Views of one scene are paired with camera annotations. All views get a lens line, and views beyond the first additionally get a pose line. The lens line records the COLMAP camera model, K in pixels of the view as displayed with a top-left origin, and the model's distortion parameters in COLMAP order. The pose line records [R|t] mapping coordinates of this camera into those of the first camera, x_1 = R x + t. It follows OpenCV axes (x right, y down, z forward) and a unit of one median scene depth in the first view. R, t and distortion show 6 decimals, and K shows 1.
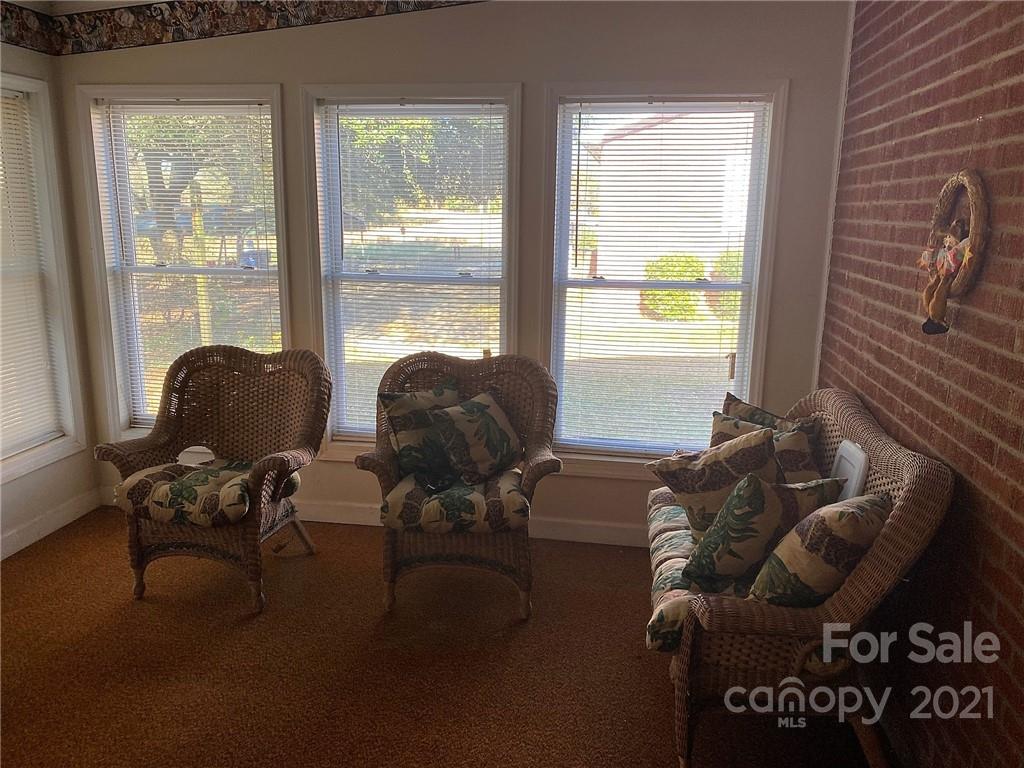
lens RADIAL K [[770.5, 0, 512.0], [0, 770.5, 384.0], [0, 0, 1]] dist [0.078179, -0.114241]
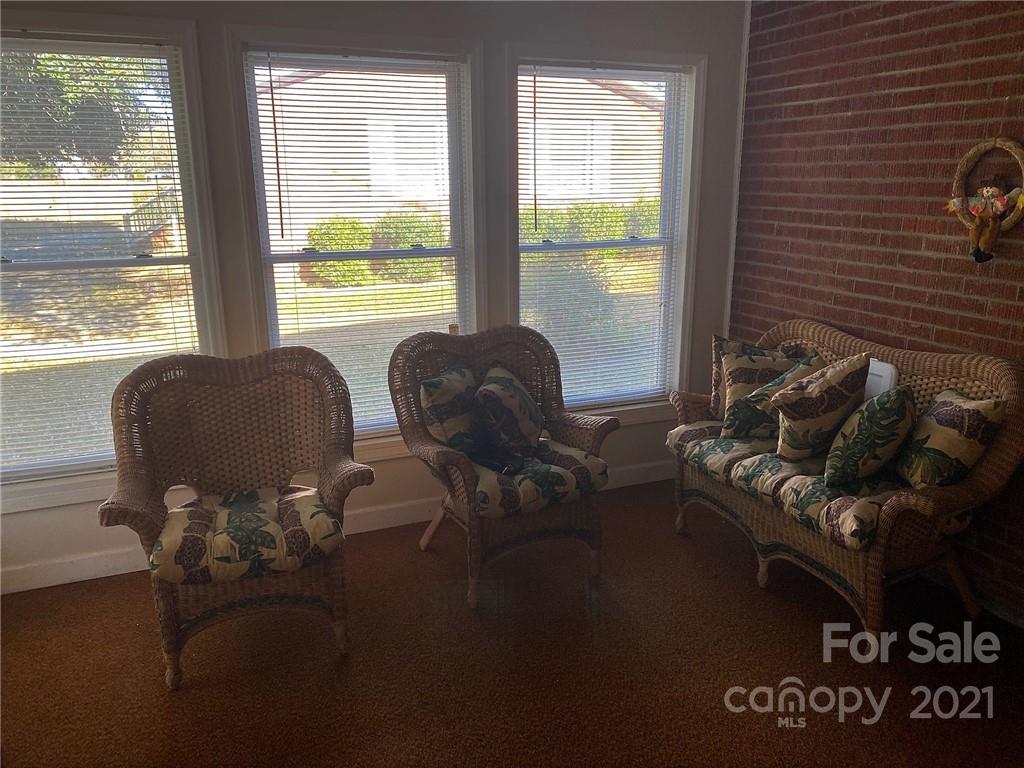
lens RADIAL K [[770.5, 0, 512.0], [0, 770.5, 384.0], [0, 0, 1]] dist [0.078179, -0.114241]
pose [[0.853735, -0.152101, 0.497999, -0.549533], [0.129942, 0.988361, 0.079107, -0.044815], [-0.504235, -0.002825, 0.863562, 0.167911]]
